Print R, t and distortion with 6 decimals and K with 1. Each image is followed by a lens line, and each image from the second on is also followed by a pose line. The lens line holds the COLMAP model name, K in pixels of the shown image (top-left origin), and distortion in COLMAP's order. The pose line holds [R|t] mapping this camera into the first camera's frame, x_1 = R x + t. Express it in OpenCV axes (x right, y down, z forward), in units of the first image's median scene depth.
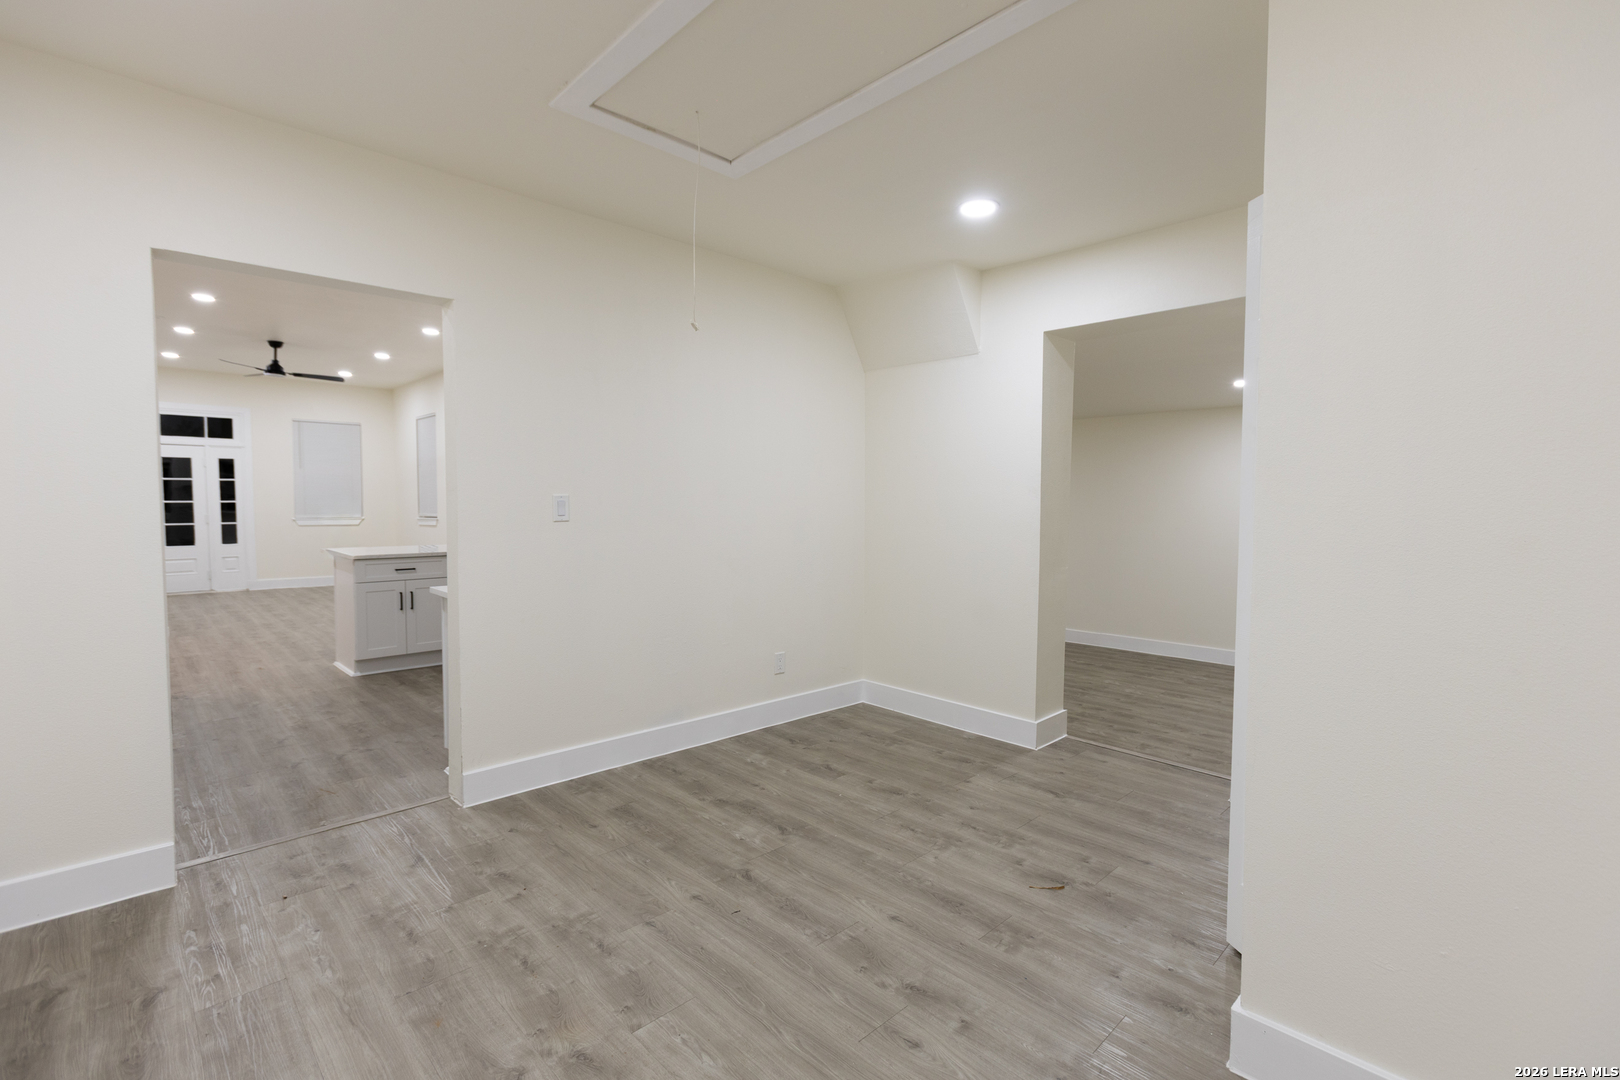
lens RADIAL K [[740.0, 0, 804.6], [0, 740.0, 531.3], [0, 0, 1]] dist [0.001201, 0.000753]
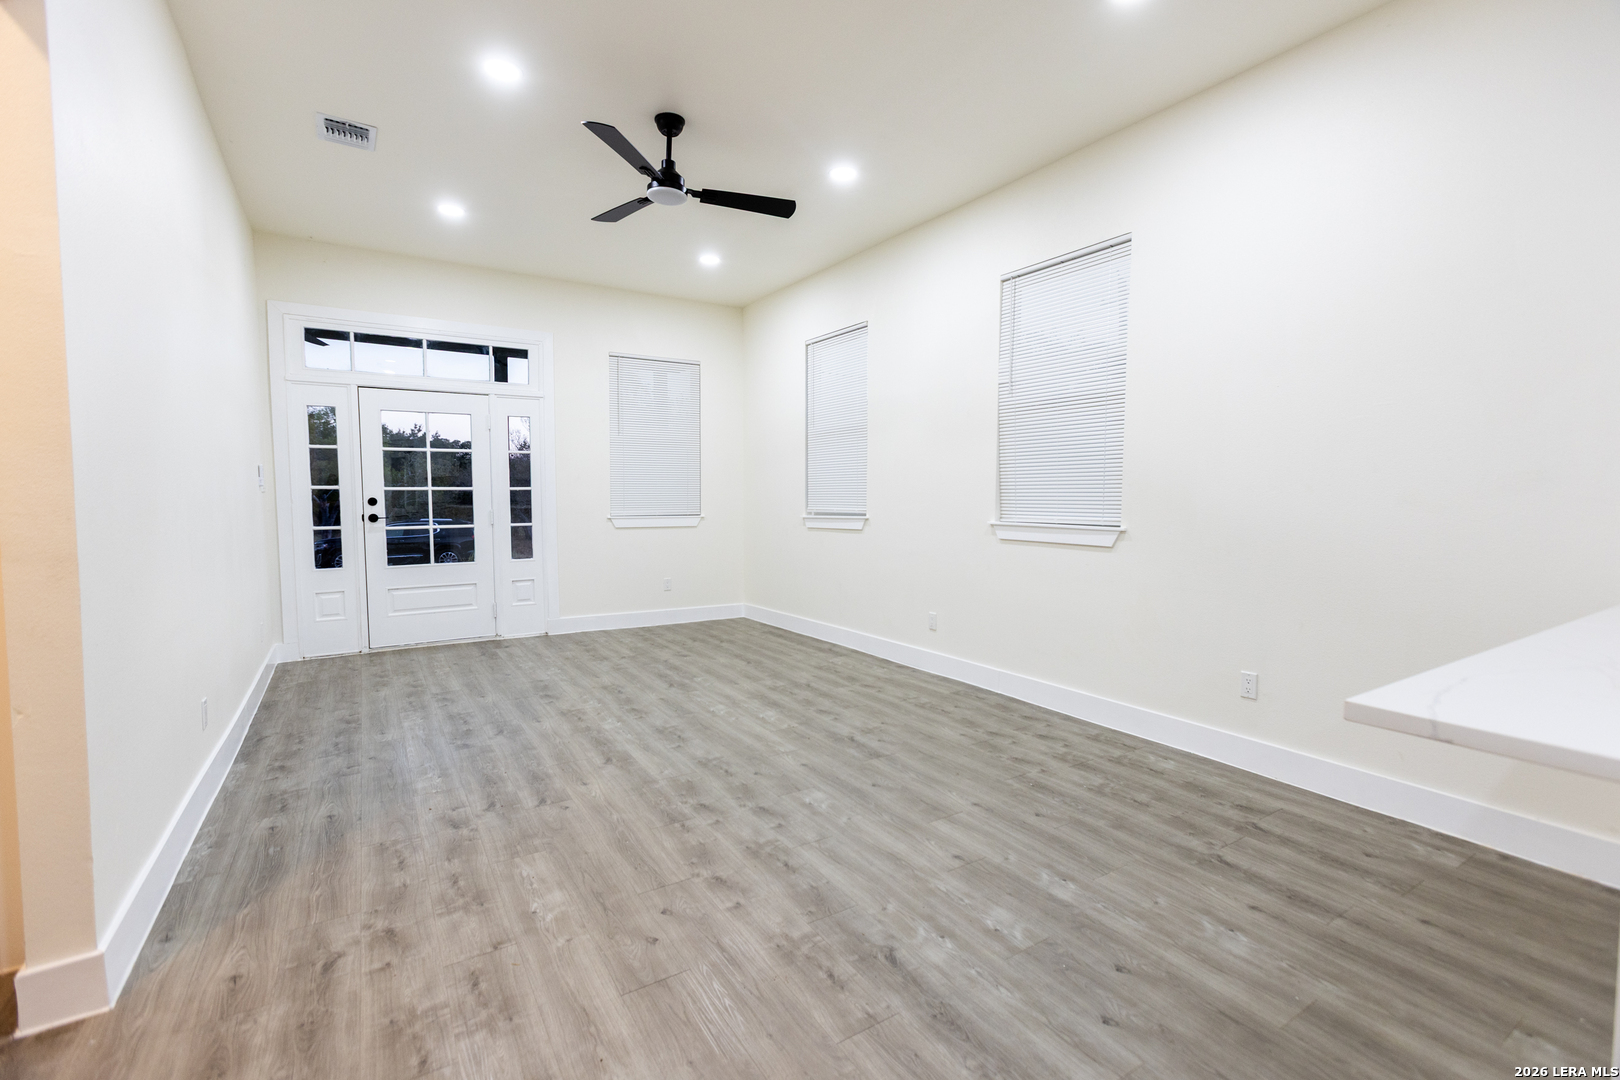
lens RADIAL K [[703.5, 0, 808.5], [0, 703.5, 539.2], [0, 0, 1]] dist [-0.010964, 0.000647]
pose [[0.980218, 0.004711, -0.197864, -0.411565], [-0.000796, 0.999802, 0.019860, -0.010640], [0.197918, -0.019310, 0.980028, 0.460469]]
